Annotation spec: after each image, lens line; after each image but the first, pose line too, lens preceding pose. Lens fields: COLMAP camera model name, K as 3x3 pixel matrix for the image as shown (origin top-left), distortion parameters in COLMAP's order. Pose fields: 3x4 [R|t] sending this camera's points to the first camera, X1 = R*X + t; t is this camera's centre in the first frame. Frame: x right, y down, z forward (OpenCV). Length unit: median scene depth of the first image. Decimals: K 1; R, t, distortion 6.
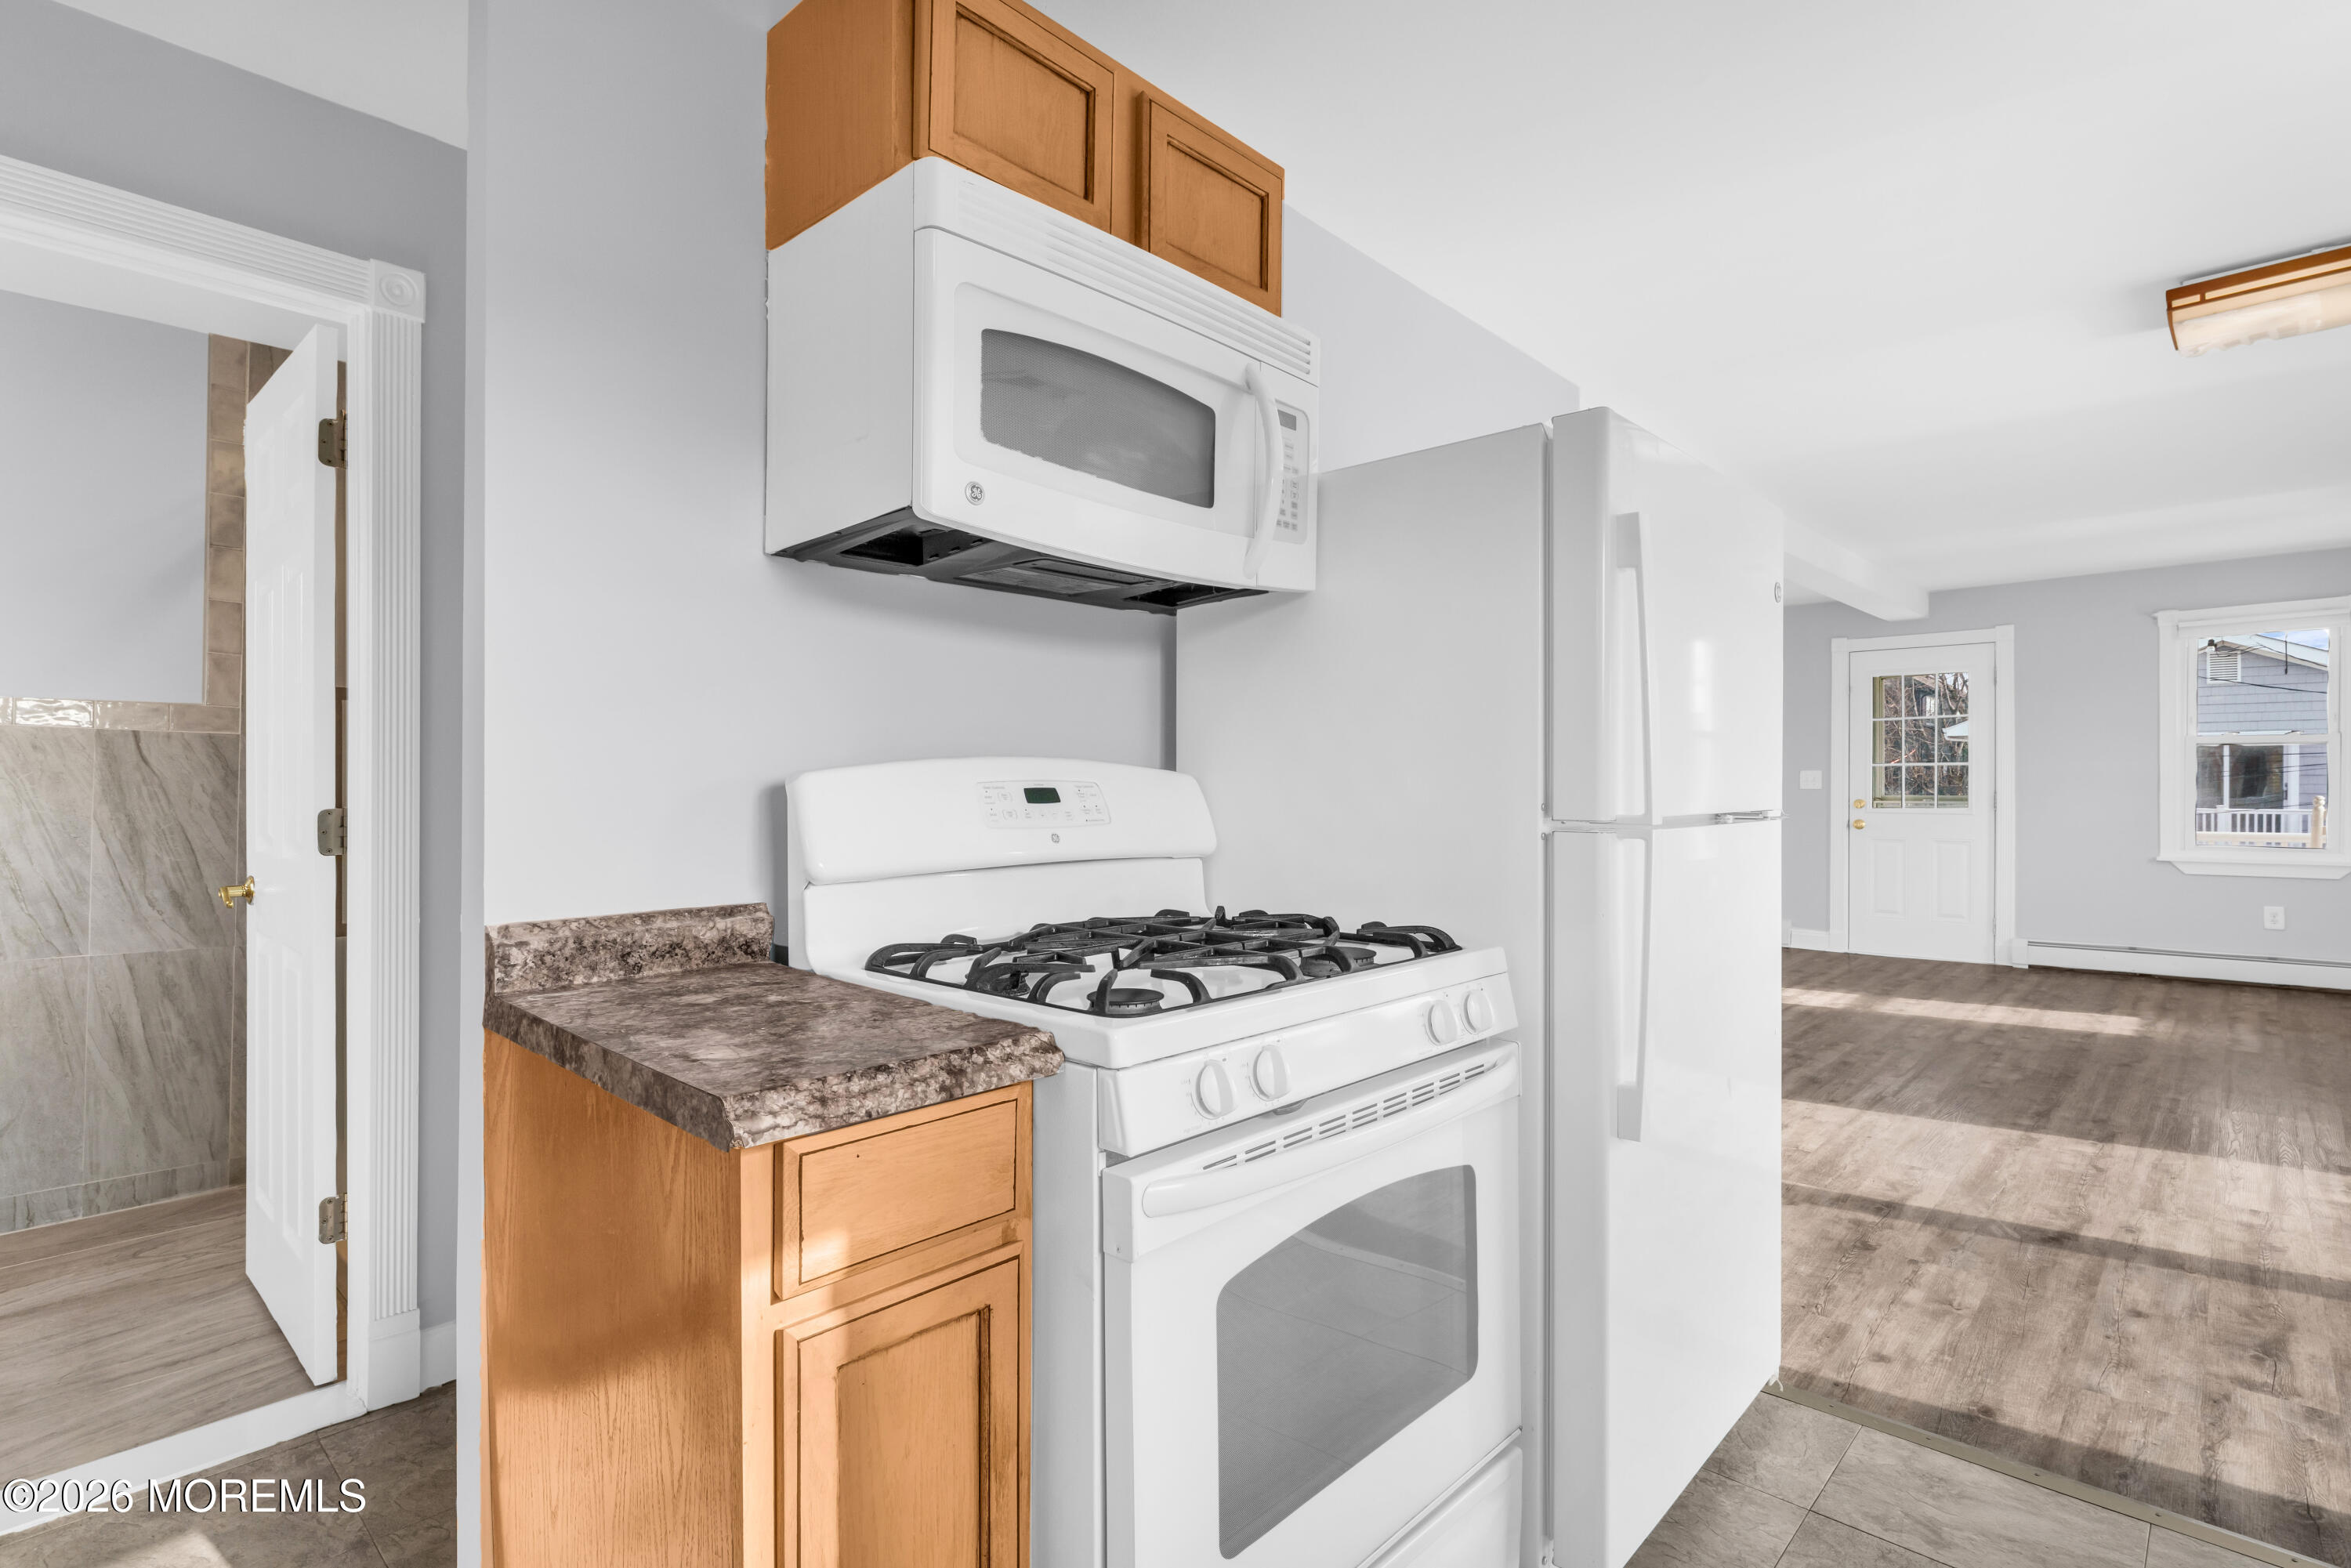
lens RADIAL K [[1129.1, 0, 1168.2], [0, 1129.1, 791.3], [0, 0, 1]] dist [-0.000091, -0.000718]
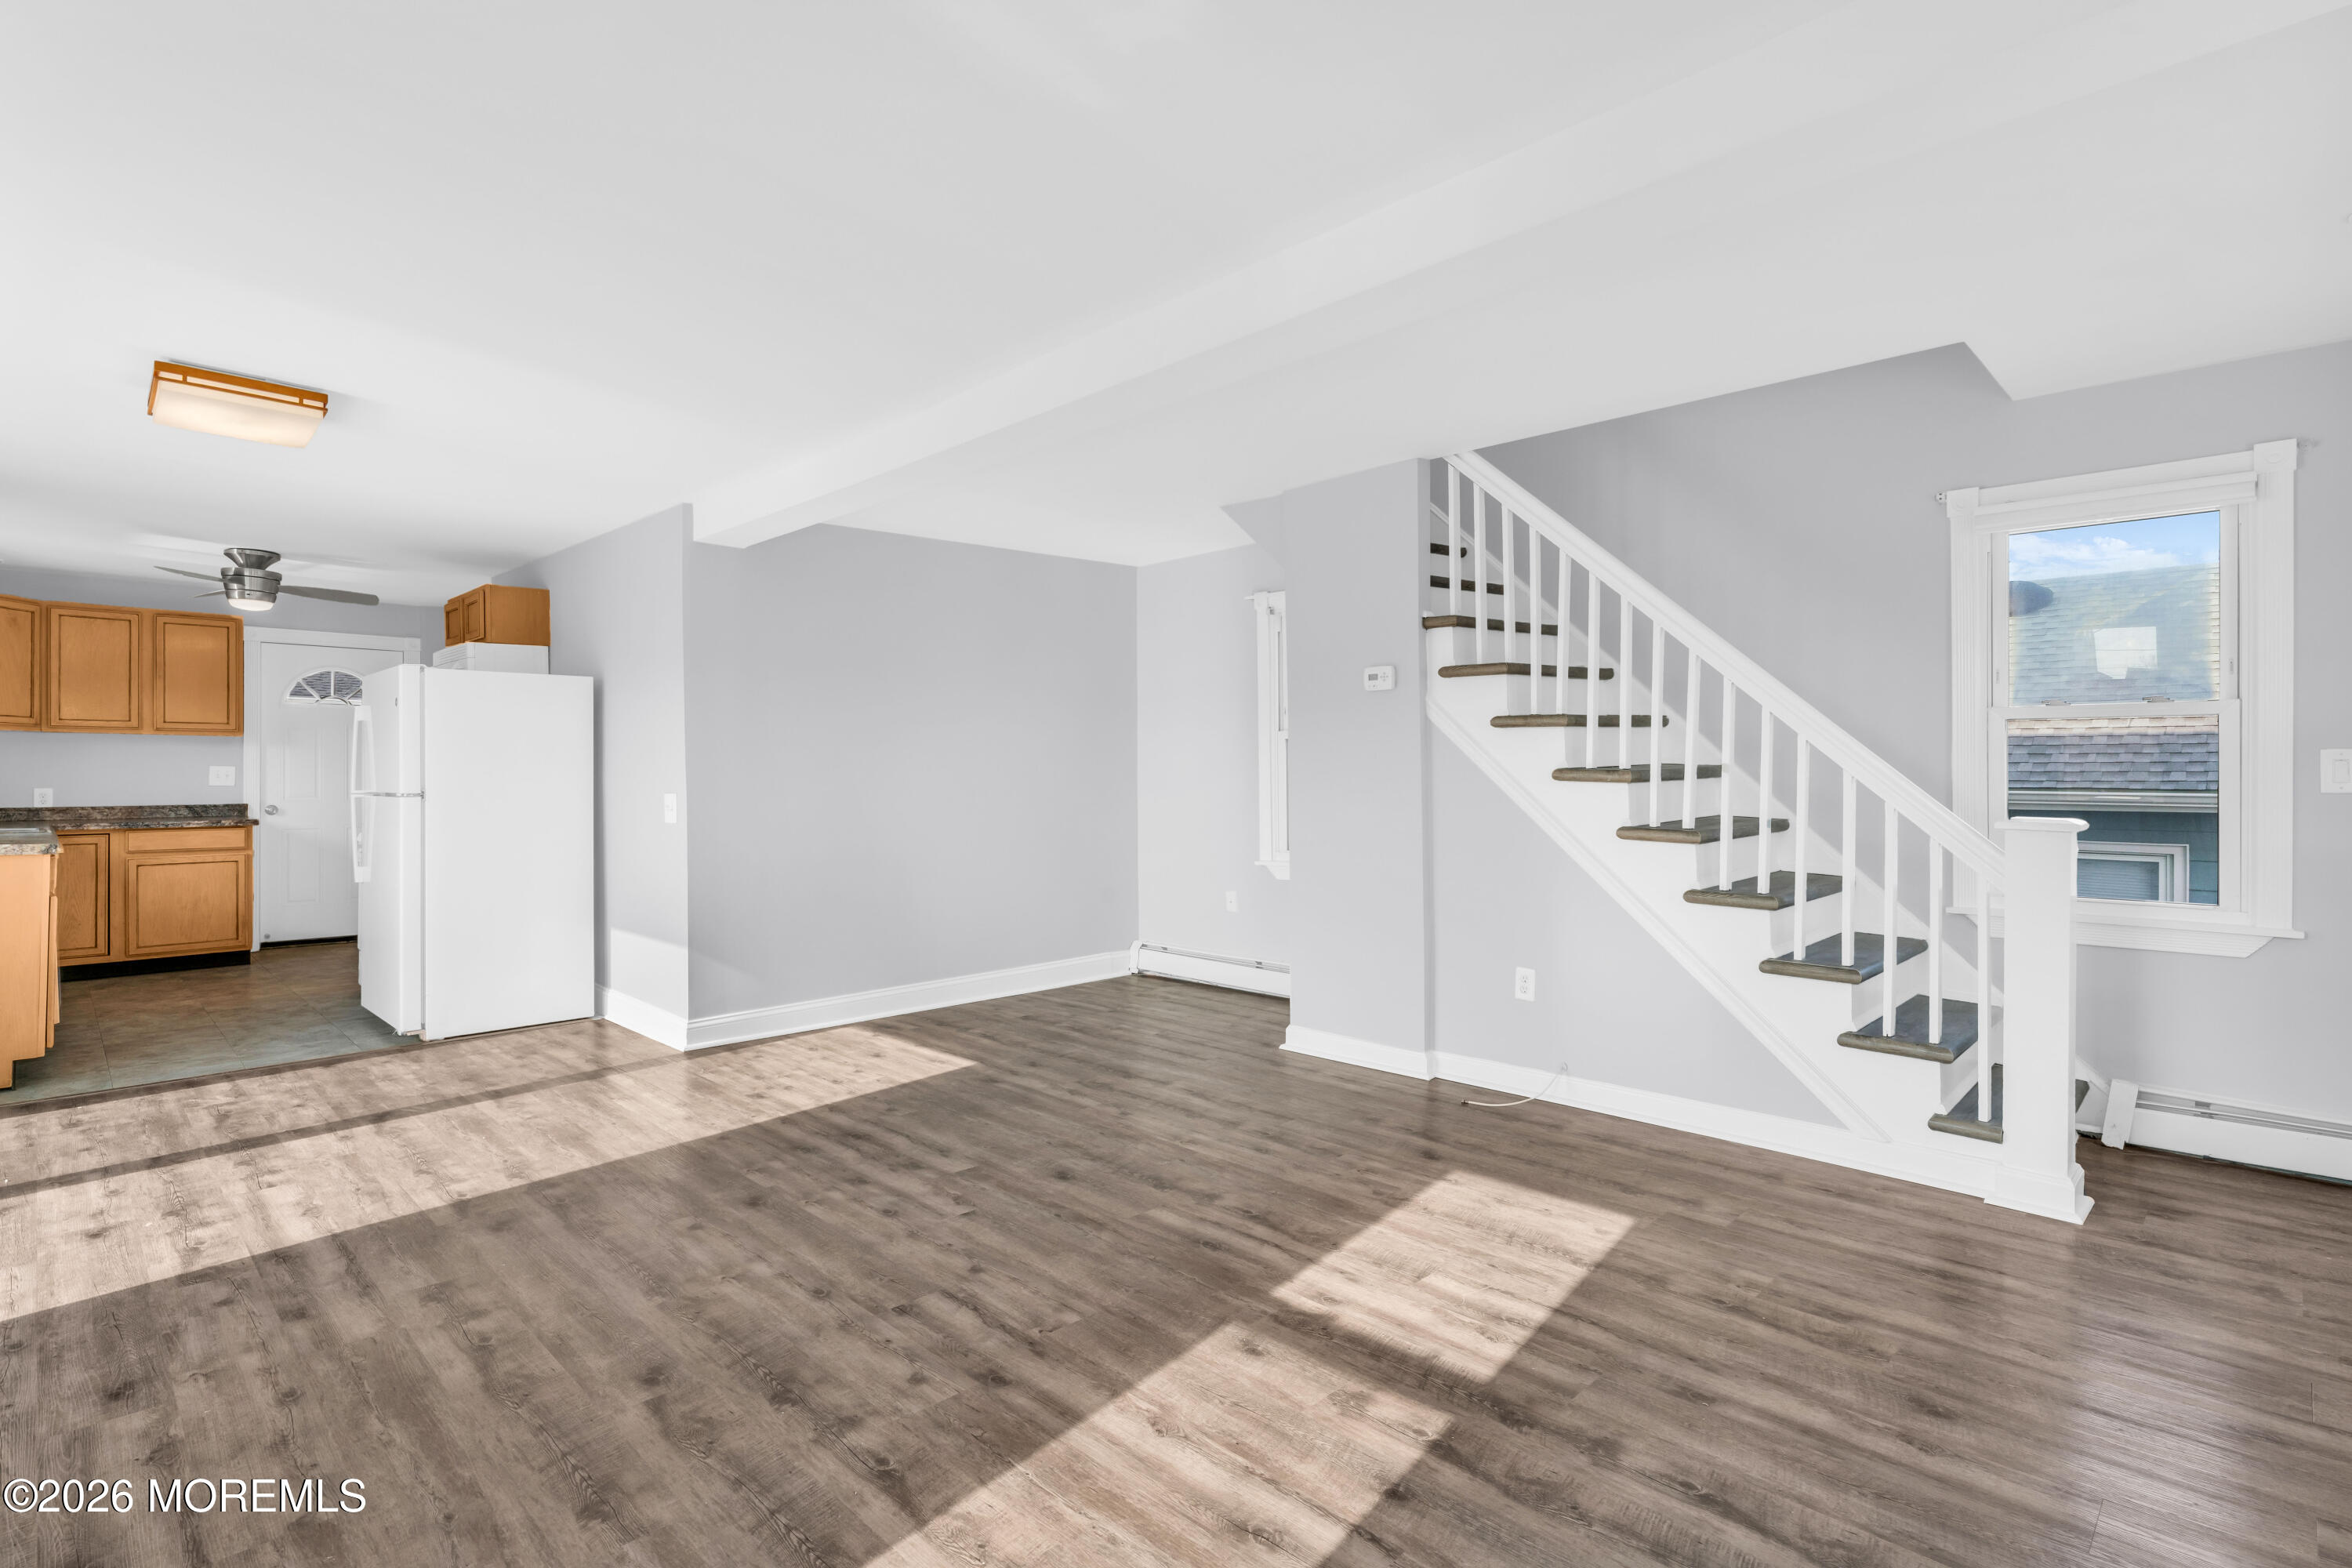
lens RADIAL K [[1129.6, 0, 1164.7], [0, 1129.6, 771.1], [0, 0, 1]] dist [-0.000091, -0.000718]
pose [[-0.025285, -0.002016, -0.999678, 2.411129], [-0.004033, 0.999990, -0.001914, -0.025614], [0.999672, 0.003983, -0.025293, 2.242876]]
